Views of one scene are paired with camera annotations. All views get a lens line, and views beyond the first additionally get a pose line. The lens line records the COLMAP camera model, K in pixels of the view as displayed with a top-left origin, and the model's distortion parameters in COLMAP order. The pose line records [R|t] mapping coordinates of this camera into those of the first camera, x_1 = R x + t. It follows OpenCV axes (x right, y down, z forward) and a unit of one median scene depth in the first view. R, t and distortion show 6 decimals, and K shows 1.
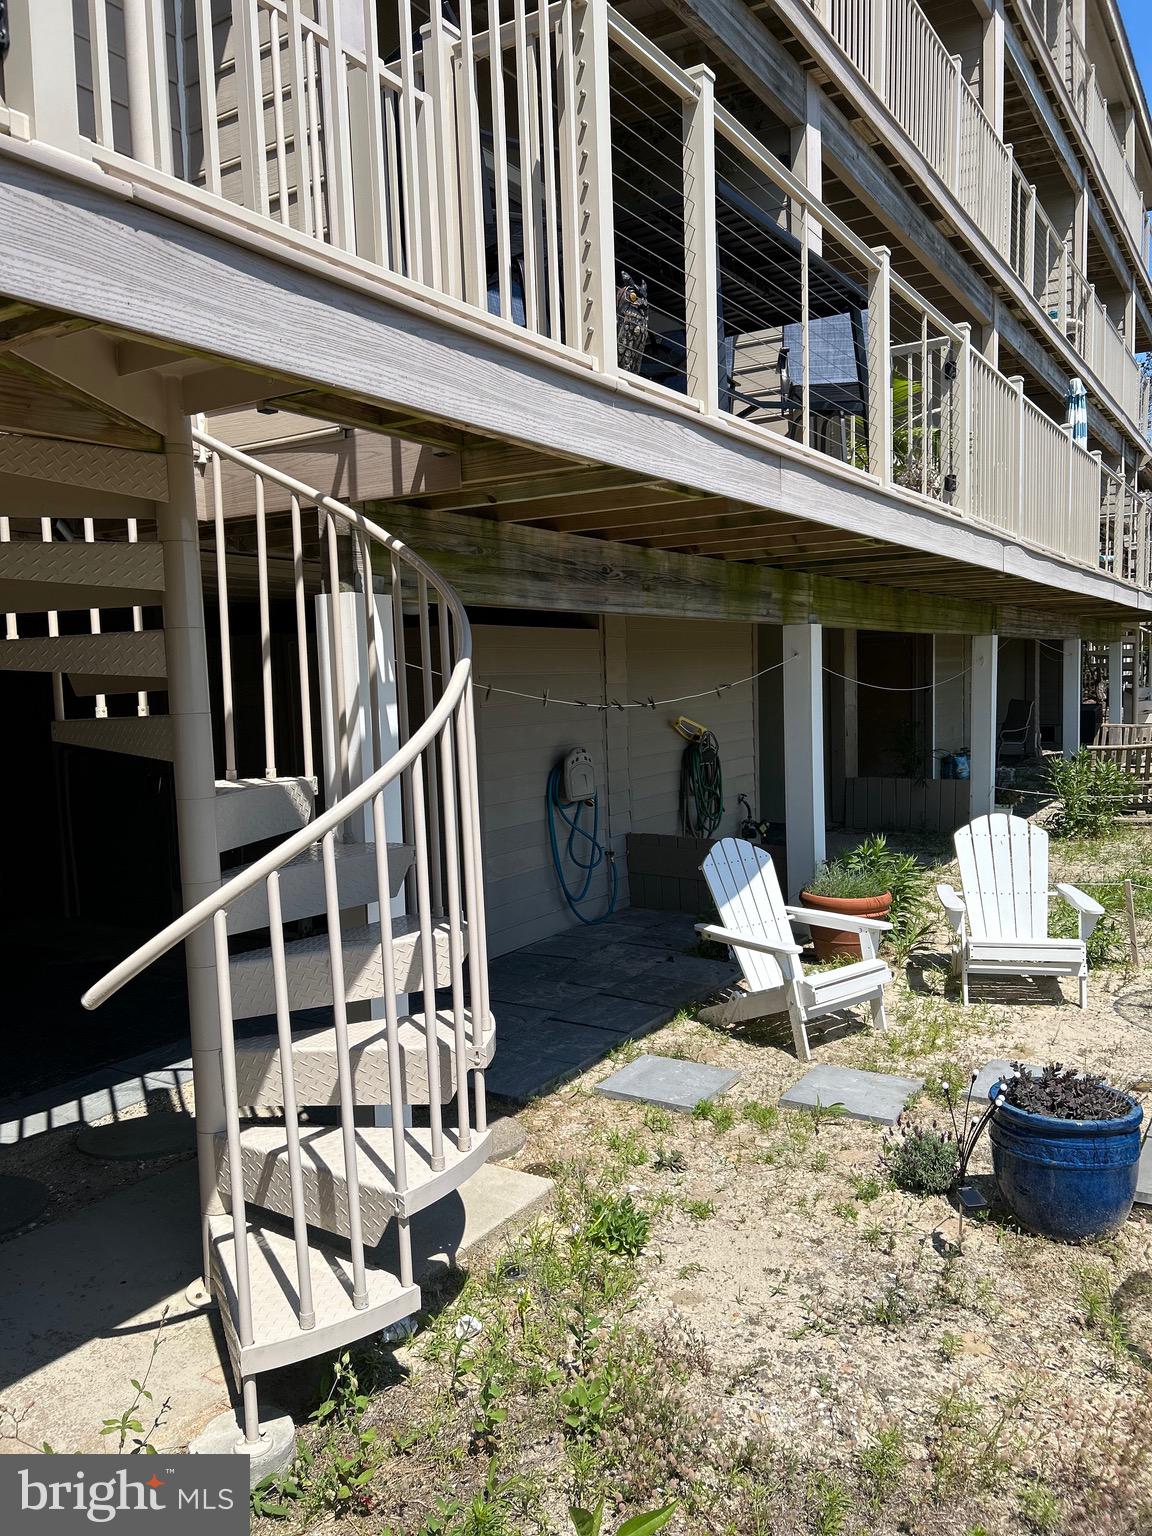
lens RADIAL K [[1170.4, 0, 576.0], [0, 1170.4, 768.0], [0, 0, 1]] dist [0.038562, -0.002569]
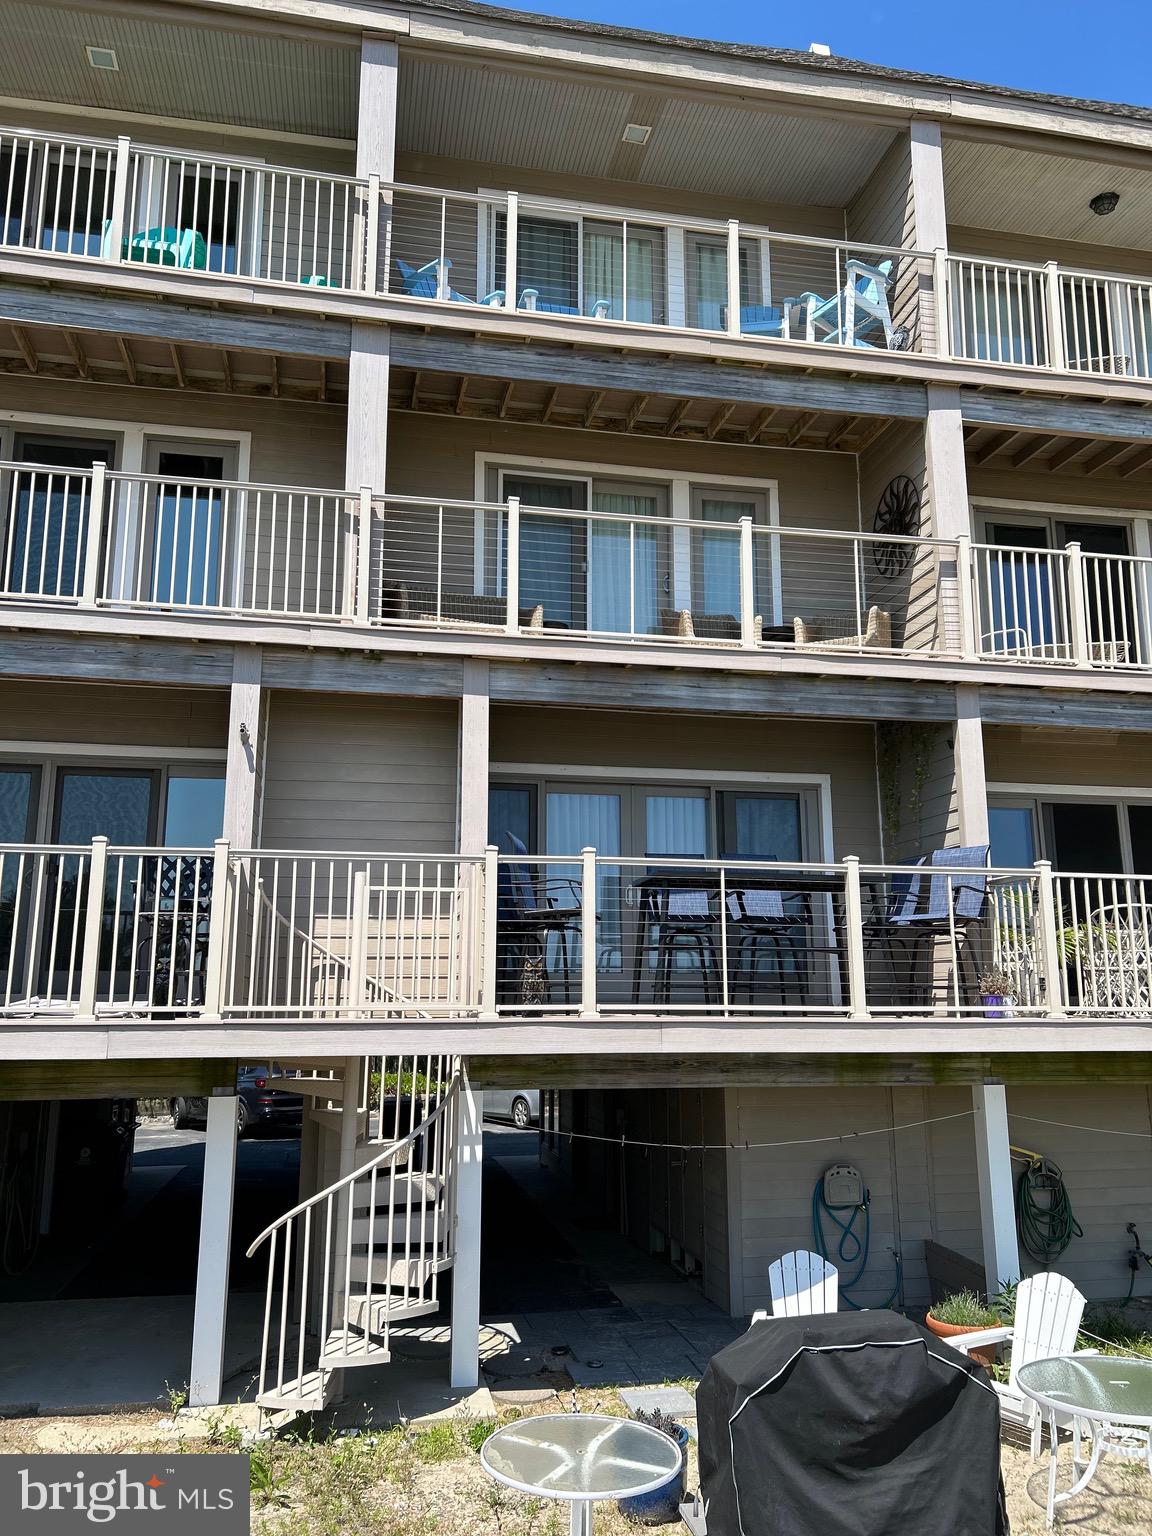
lens RADIAL K [[1189.6, 0, 576.0], [0, 1189.6, 768.0], [0, 0, 1]] dist [0.006832, 0.003982]
pose [[0.684533, -0.110182, -0.720607, 1.323083], [-0.078530, 0.971614, -0.223160, -0.207331], [0.724740, 0.209349, 0.656449, -0.335569]]
